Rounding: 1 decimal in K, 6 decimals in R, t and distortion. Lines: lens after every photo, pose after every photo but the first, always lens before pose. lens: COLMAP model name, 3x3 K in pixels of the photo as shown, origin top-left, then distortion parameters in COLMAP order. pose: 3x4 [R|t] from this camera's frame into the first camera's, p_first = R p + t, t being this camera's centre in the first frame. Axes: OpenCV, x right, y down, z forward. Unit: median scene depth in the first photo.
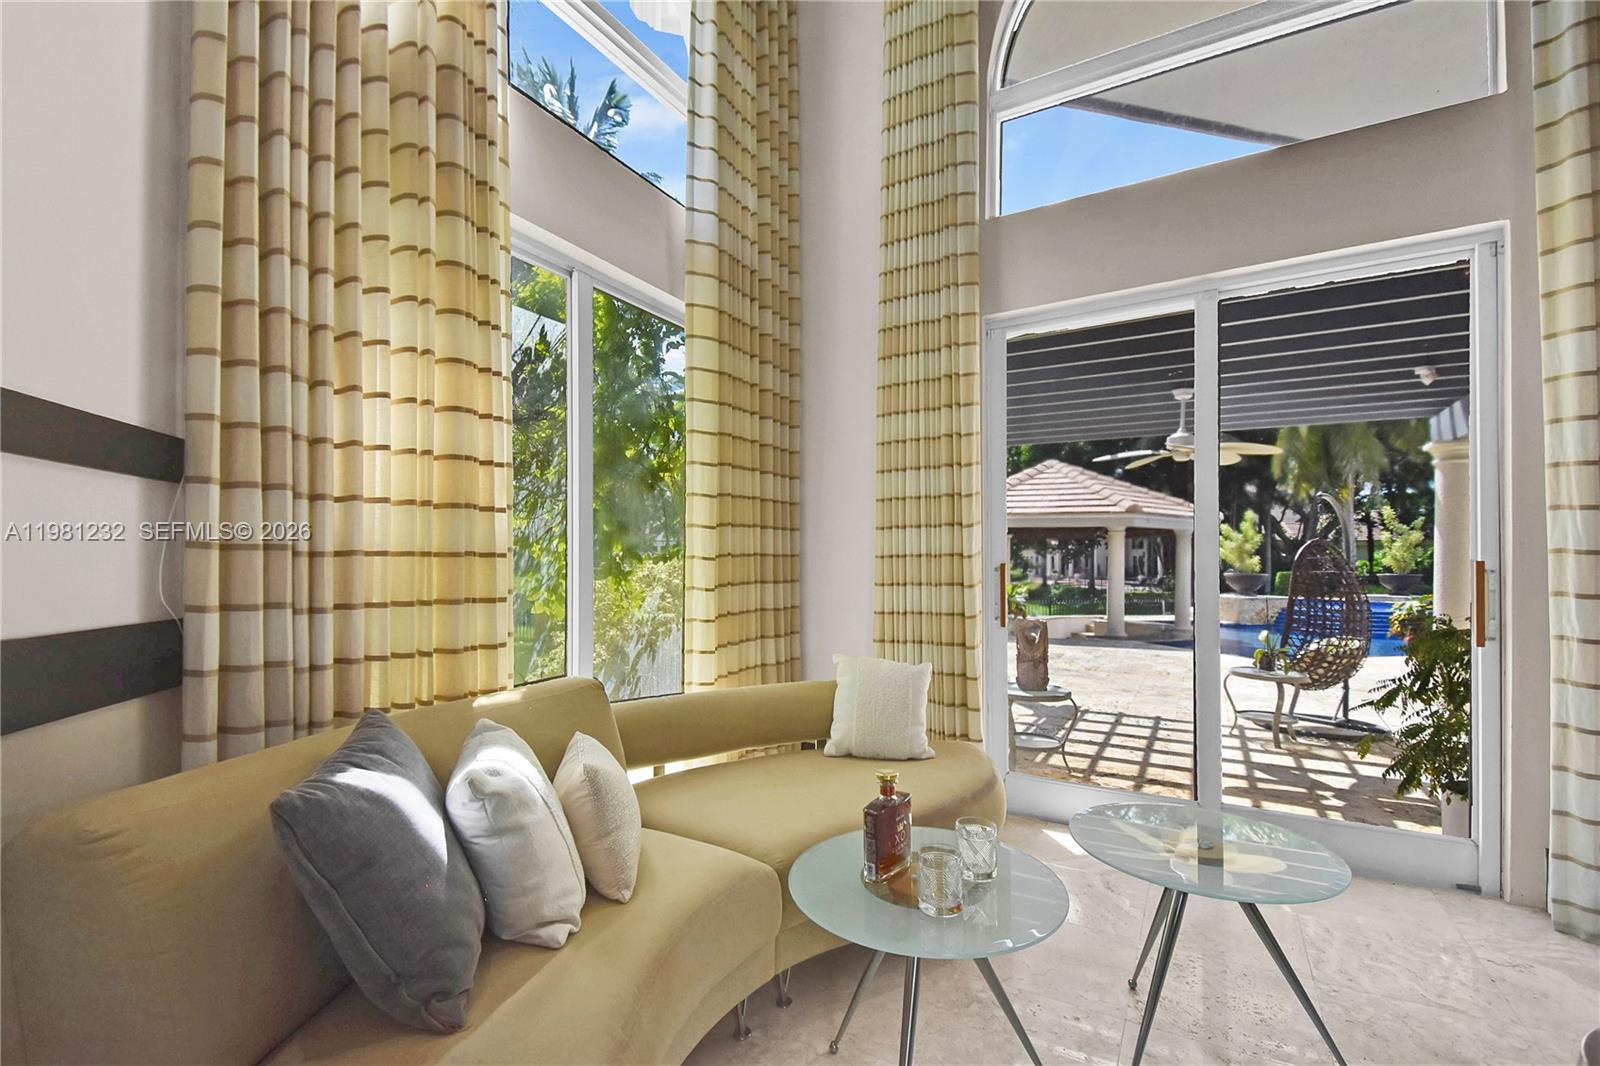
lens RADIAL K [[713.6, 0, 794.5], [0, 713.6, 547.9], [0, 0, 1]] dist [-0.000657, -0.000189]
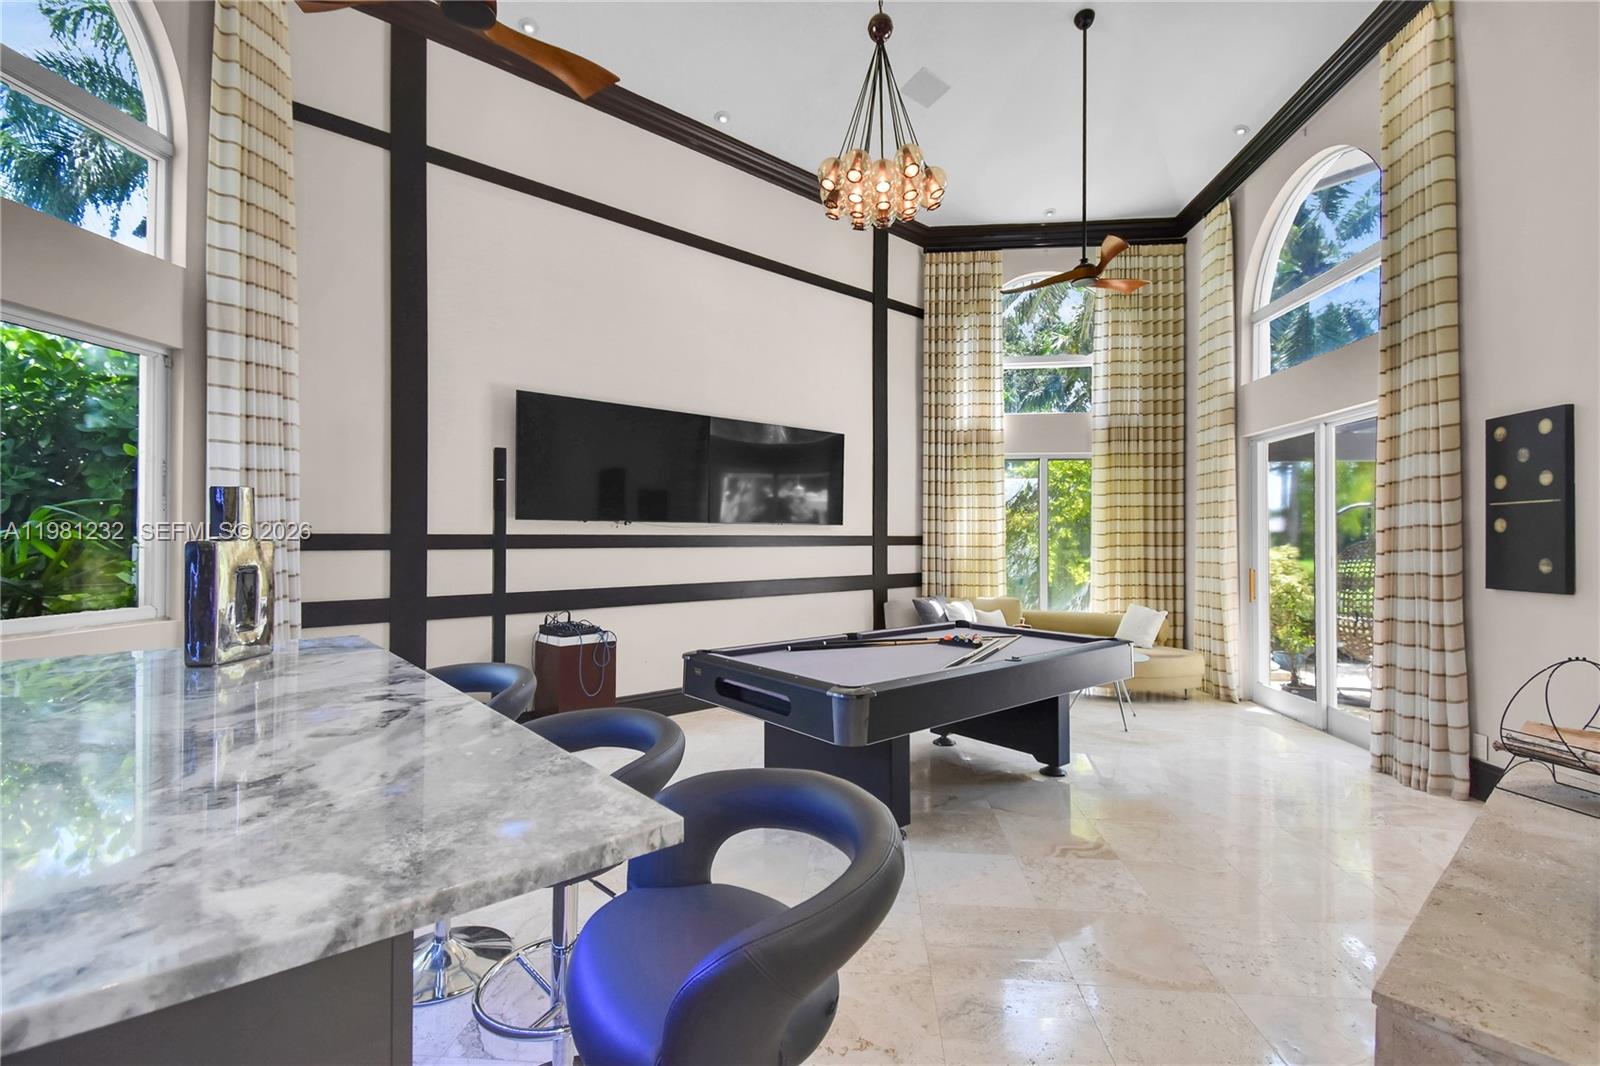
lens RADIAL K [[713.6, 0, 806.8], [0, 713.6, 536.1], [0, 0, 1]] dist [-0.000657, -0.000189]
pose [[0.384281, -0.012932, -0.923126, 3.299337], [0.012001, 0.999887, -0.009012, -0.115947], [0.923138, -0.007615, 0.384393, -1.599535]]
